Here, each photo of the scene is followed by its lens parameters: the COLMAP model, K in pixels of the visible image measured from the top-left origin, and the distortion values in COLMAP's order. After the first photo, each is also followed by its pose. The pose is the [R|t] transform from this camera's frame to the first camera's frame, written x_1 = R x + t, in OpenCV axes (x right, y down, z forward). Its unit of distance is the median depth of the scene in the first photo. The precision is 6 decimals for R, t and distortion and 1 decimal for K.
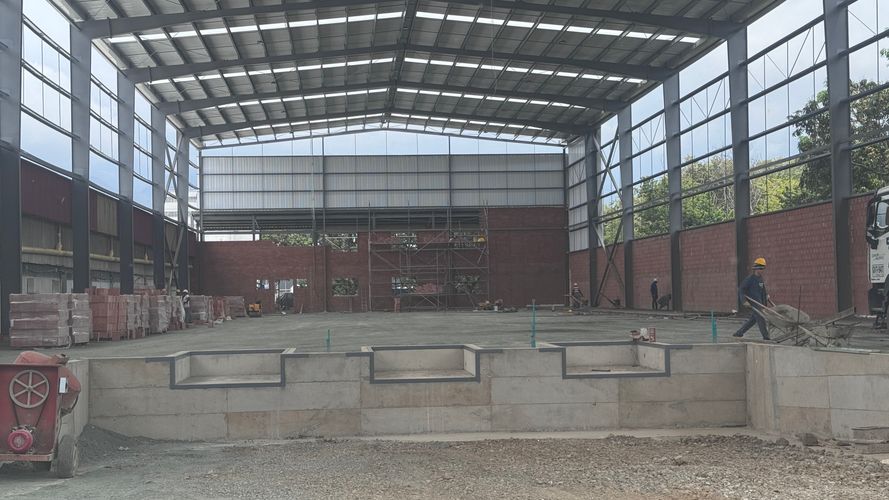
lens RADIAL K [[1196.6, 0, 444.5], [0, 1196.6, 250.0], [0, 0, 1]] dist [0.132155, -0.012811]
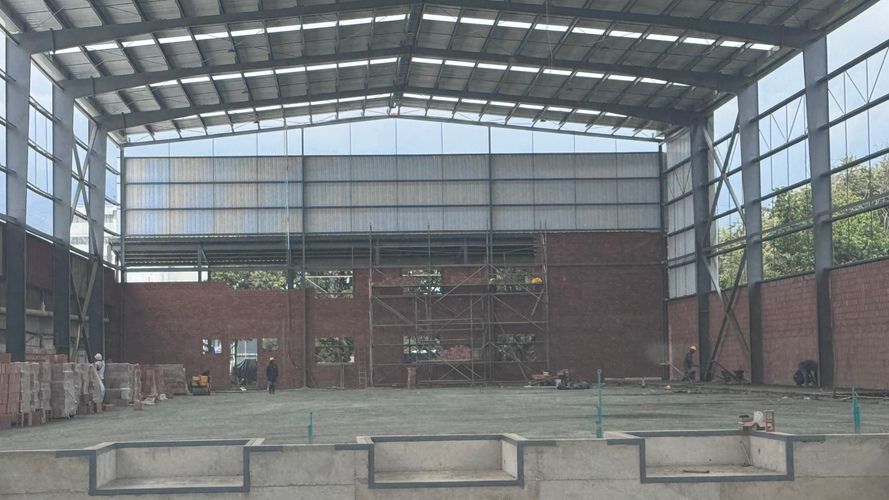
lens RADIAL K [[1811.4, 0, 445.3], [0, 1811.4, 227.0], [0, 0, 1]] dist [0.110053, 0.230213]
pose [[0.999762, 0.000533, -0.021822, 0.001829], [-0.001339, 0.999318, -0.036907, -0.001018], [0.021788, 0.036927, 0.999080, -0.021602]]
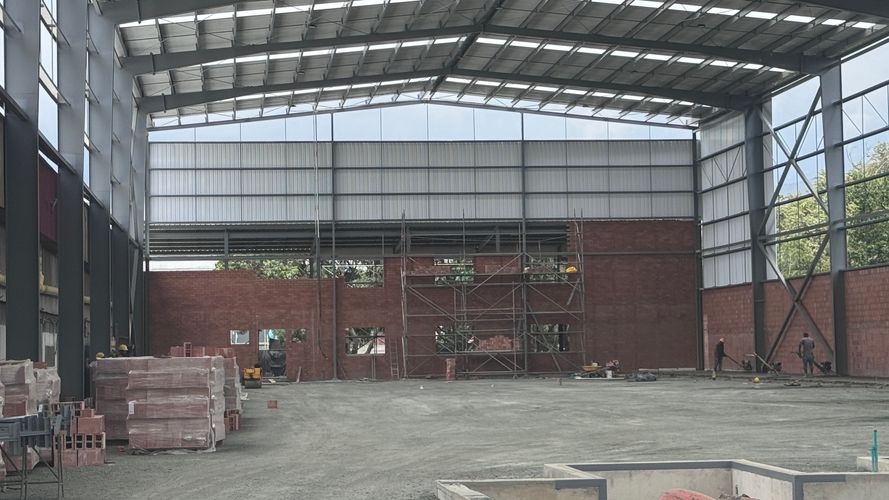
lens RADIAL K [[1733.0, 0, 448.3], [0, 1733.0, 230.8], [0, 0, 1]] dist [0.140298, 0.031953]
pose [[0.999380, 0.002492, 0.035133, -0.086651], [-0.001384, 0.999502, -0.031525, 0.000486], [-0.035194, 0.031457, 0.998885, 0.058294]]
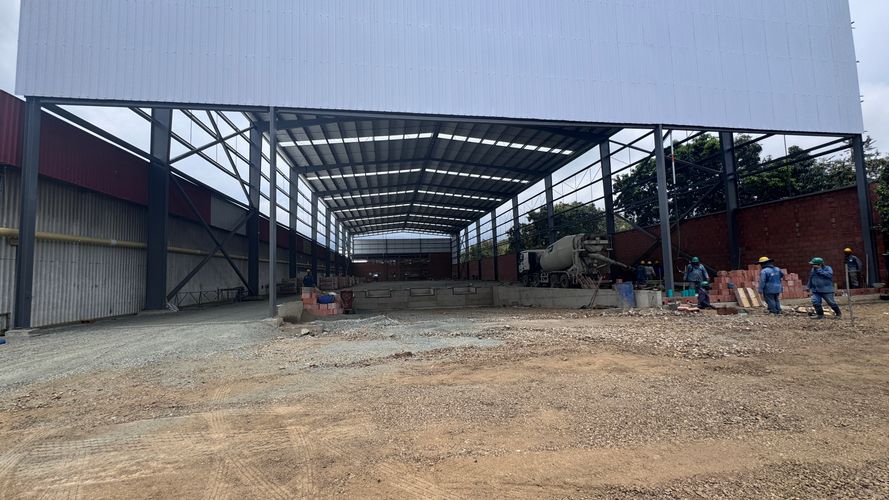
lens RADIAL K [[340.7, 0, 439.4], [0, 340.7, 250.3], [0, 0, 1]] dist [-0.000196, -0.000002]
pose [[0.997654, -0.006686, 0.068134, -0.010493], [0.009313, 0.999222, -0.038313, -0.002793], [-0.067825, 0.038857, 0.996940, -0.075804]]
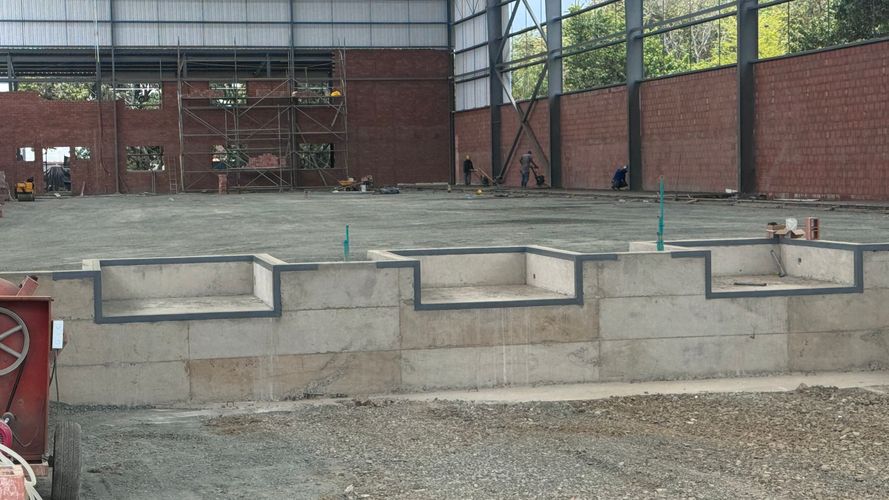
lens RADIAL K [[1570.8, 0, 444.5], [0, 1570.8, 250.0], [0, 0, 1]] dist [0.141134, 0.063335]
pose [[0.990582, -0.008326, 0.136667, -0.043235], [-0.003776, 0.996109, 0.088054, 0.001923], [-0.136868, -0.087741, 0.986696, 0.050641]]
